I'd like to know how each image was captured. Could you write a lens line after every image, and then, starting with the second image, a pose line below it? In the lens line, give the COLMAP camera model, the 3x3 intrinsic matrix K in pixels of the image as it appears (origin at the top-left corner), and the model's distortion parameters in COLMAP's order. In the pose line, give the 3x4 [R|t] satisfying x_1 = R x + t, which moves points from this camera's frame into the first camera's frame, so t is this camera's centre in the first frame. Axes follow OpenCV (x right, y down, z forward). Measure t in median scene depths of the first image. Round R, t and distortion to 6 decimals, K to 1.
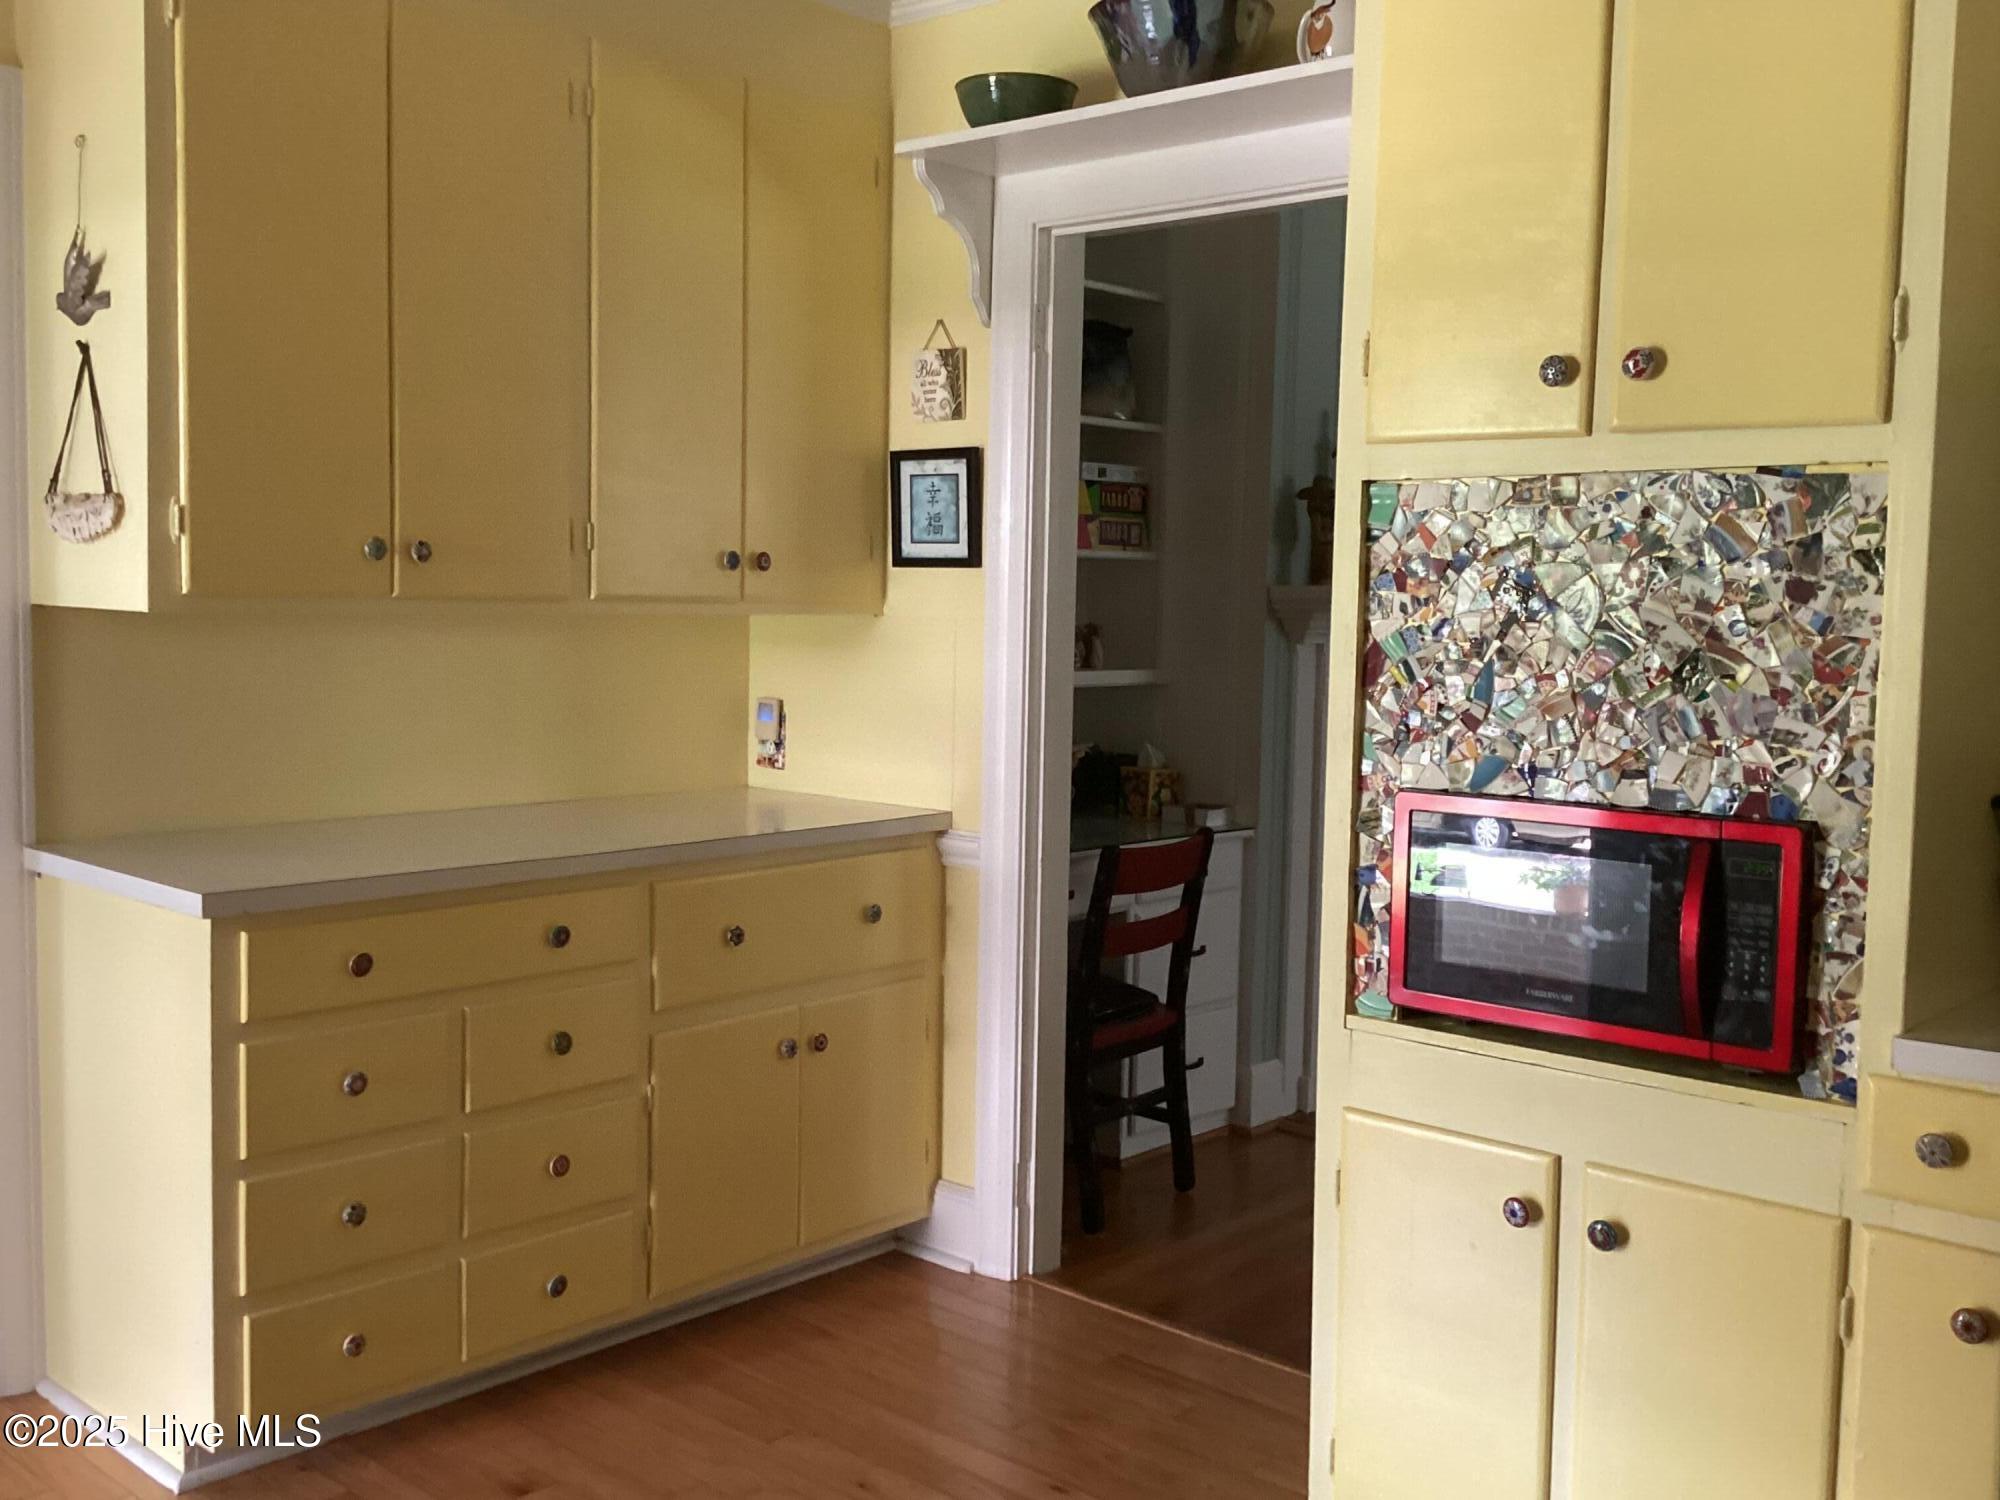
lens RADIAL K [[1947.7, 0, 1001.5], [0, 1947.7, 753.7], [0, 0, 1]] dist [0.114728, -0.254261]
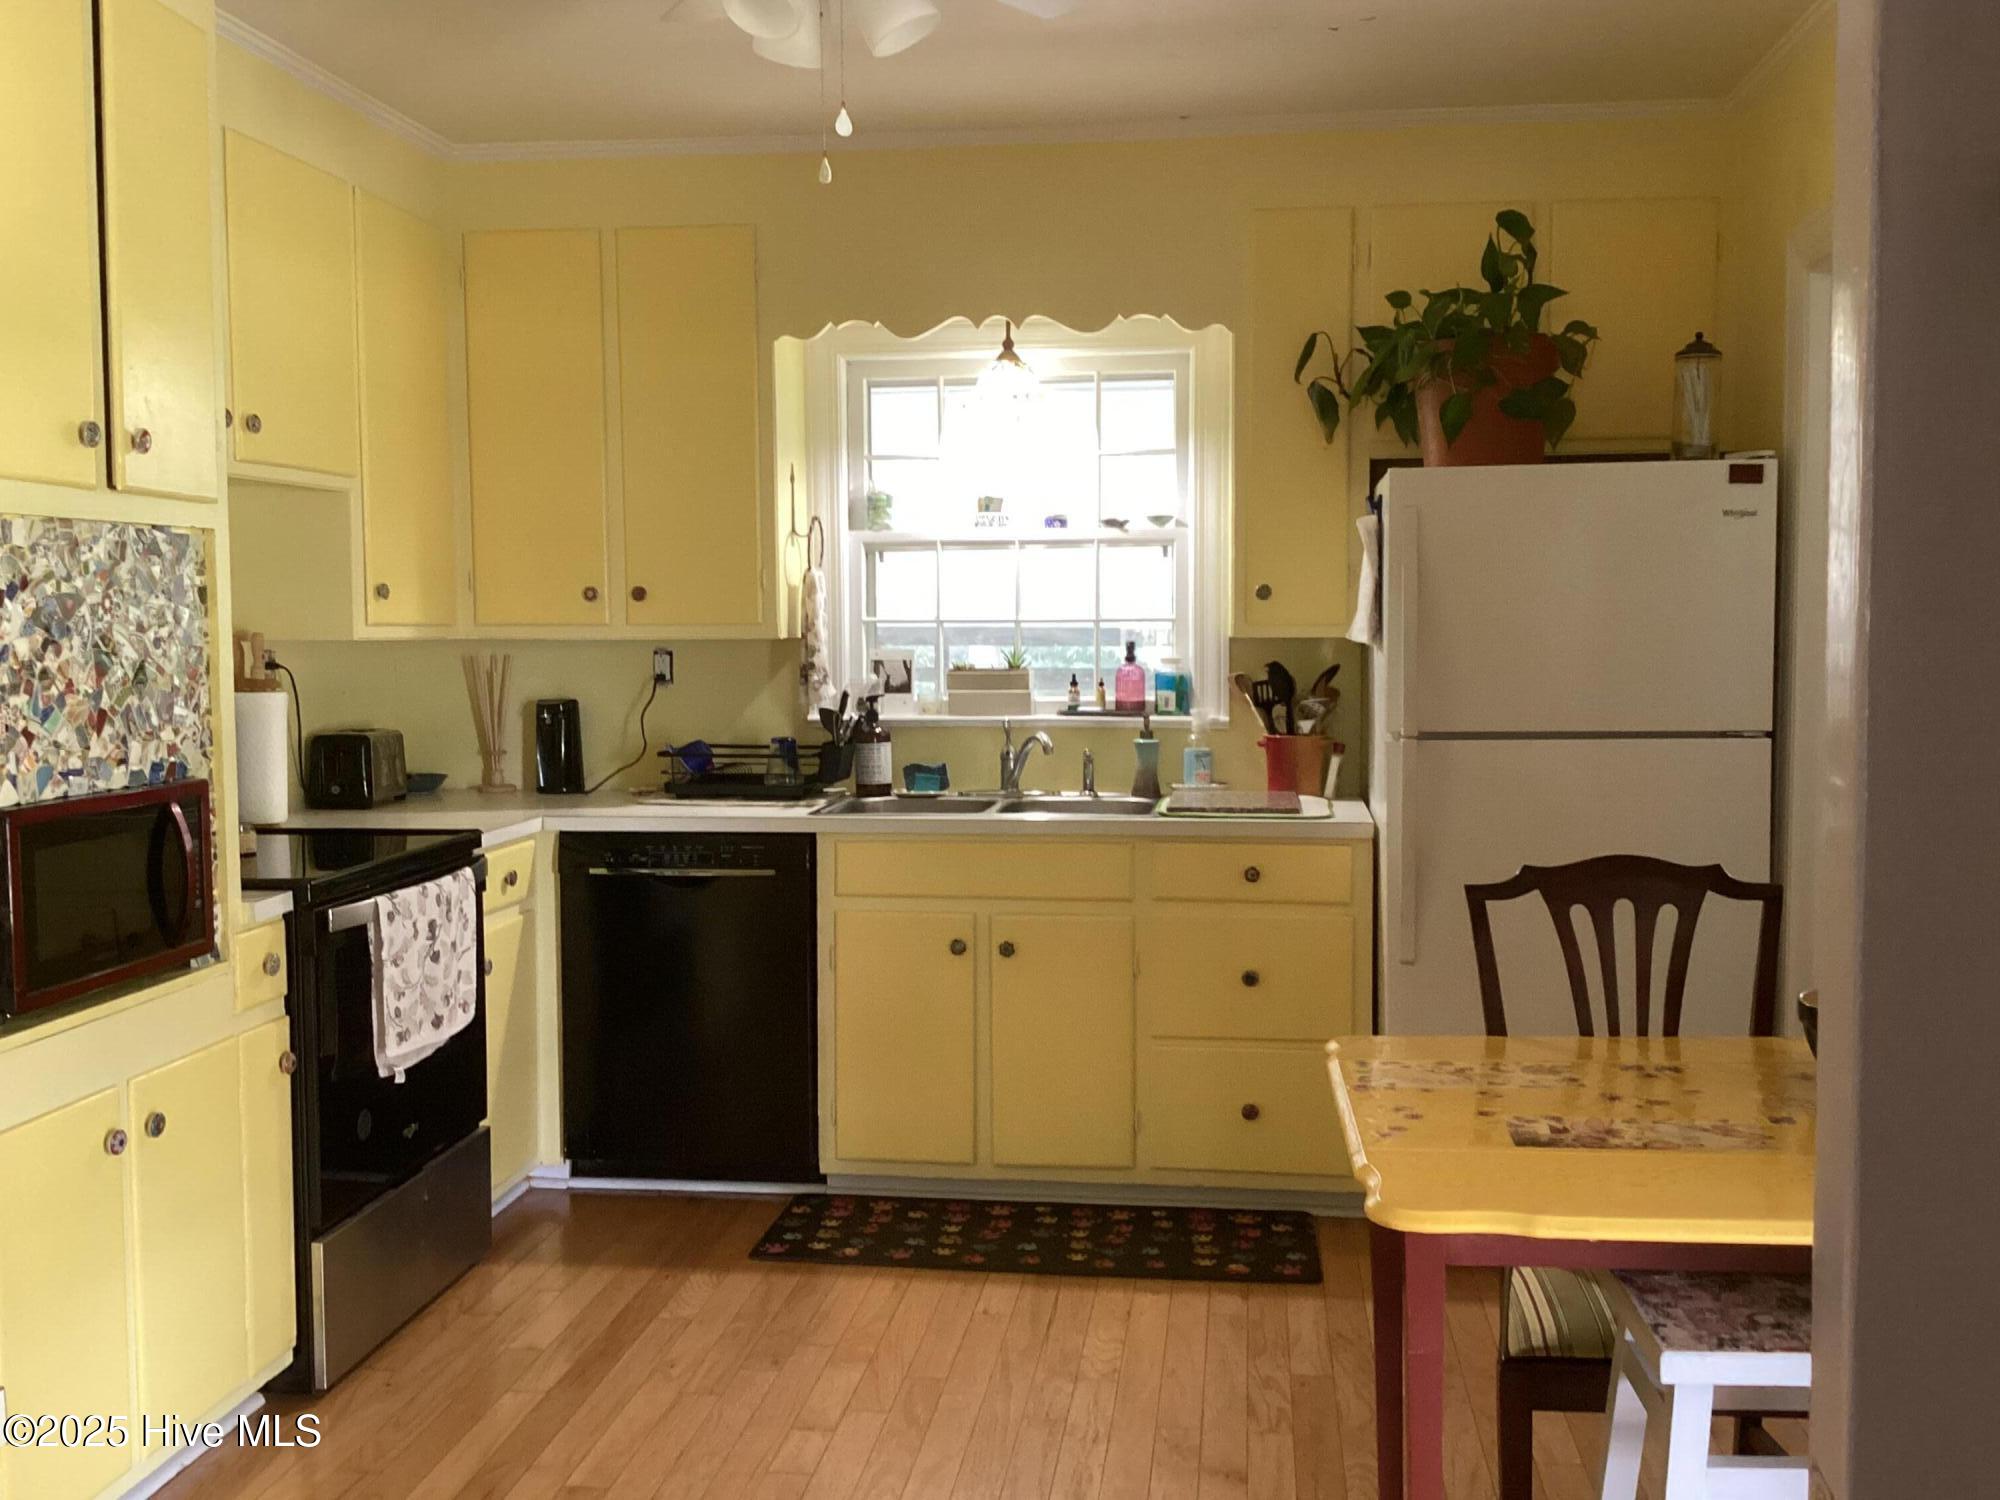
lens RADIAL K [[1947.7, 0, 1001.5], [0, 1947.7, 753.7], [0, 0, 1]] dist [0.114728, -0.254261]
pose [[-0.570205, -0.075469, 0.818028, -0.694805], [0.061994, 0.988979, 0.134453, -0.087812], [-0.819160, 0.127379, -0.559242, 0.840406]]
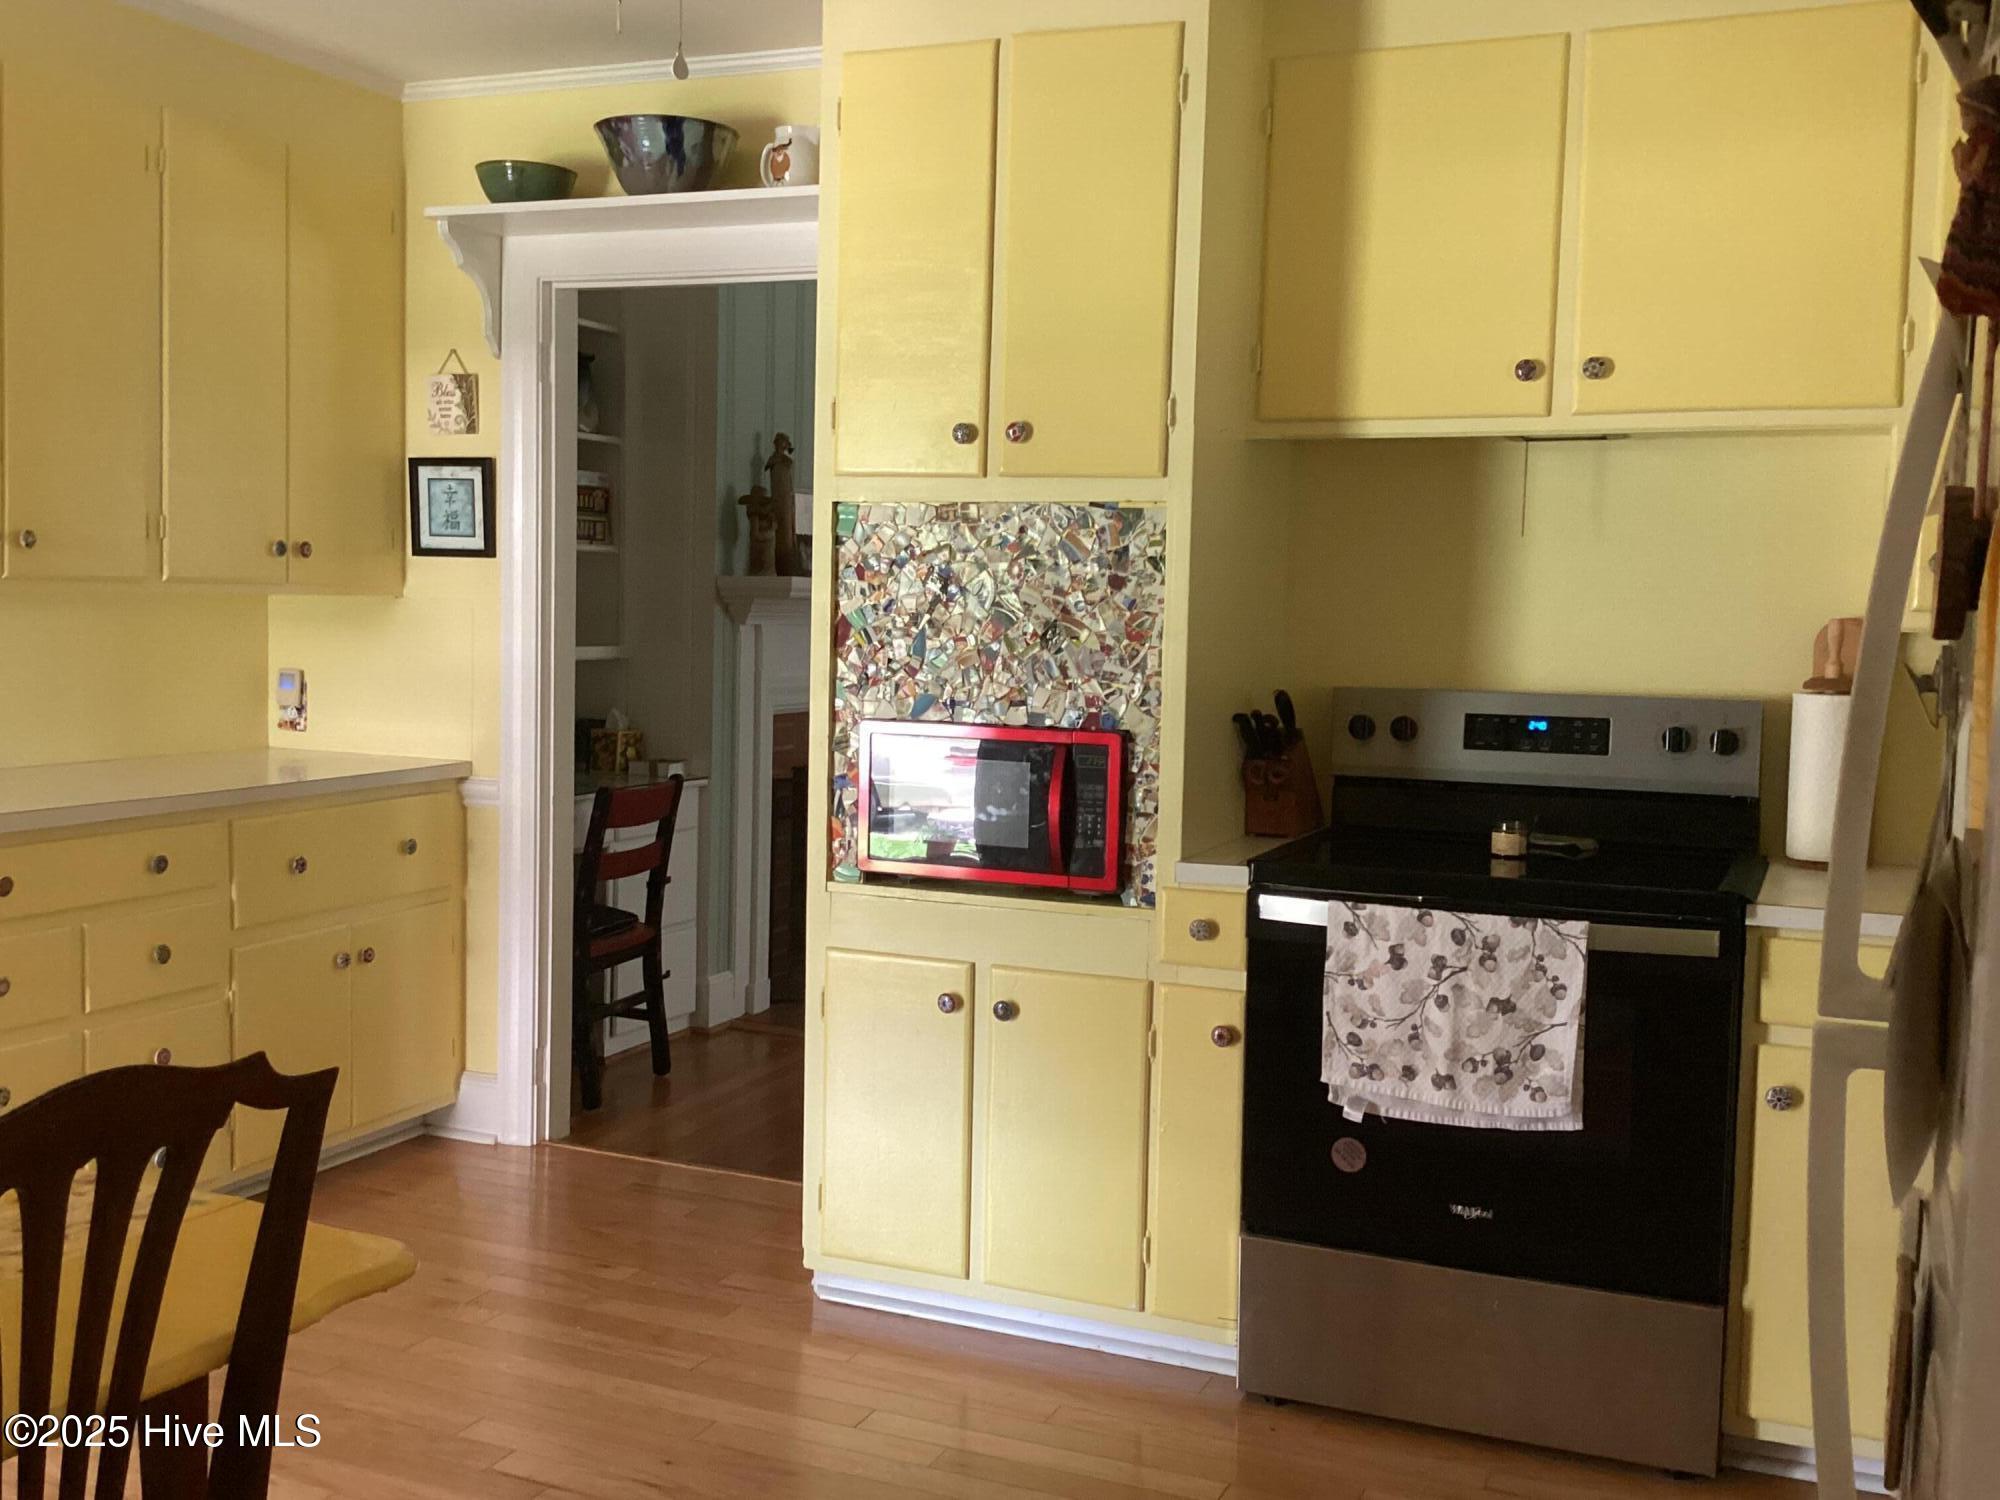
lens RADIAL K [[1947.7, 0, 1001.5], [0, 1947.7, 753.7], [0, 0, 1]] dist [0.114728, -0.254261]
pose [[0.949657, -0.020286, 0.312633, -0.106857], [0.018909, 0.999794, 0.007436, 0.025554], [-0.312720, -0.001150, 0.949845, -0.280616]]
